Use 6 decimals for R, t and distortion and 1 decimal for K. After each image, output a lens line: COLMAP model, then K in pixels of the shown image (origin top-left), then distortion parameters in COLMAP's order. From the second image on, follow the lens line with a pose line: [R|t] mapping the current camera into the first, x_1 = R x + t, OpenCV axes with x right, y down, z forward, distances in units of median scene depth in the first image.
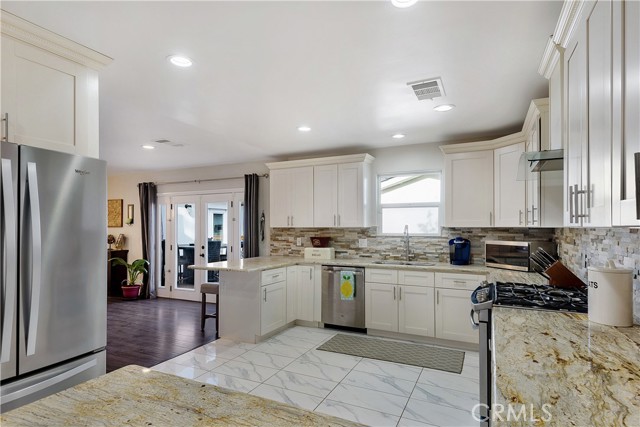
lens RADIAL K [[338.1, 0, 303.1], [0, 338.1, 224.1], [0, 0, 1]] dist [0.037200, -0.012556]
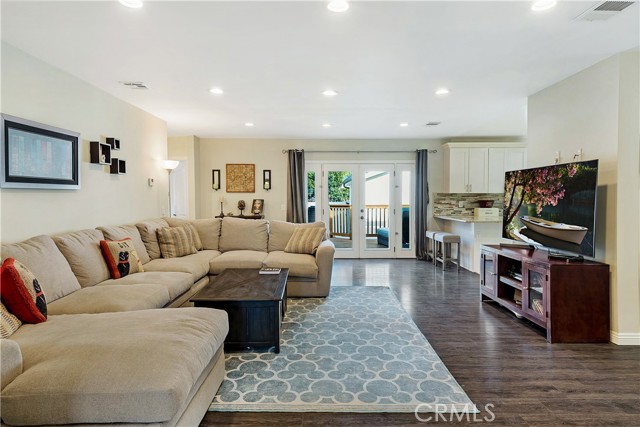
lens RADIAL K [[355.8, 0, 316.4], [0, 355.8, 213.7], [0, 0, 1]] dist [0.026519, -0.000315]
pose [[0.902198, -0.016774, 0.430995, -1.013450], [-0.006735, 0.998574, 0.052963, 0.017381], [-0.431269, -0.050686, 0.900798, -0.007063]]
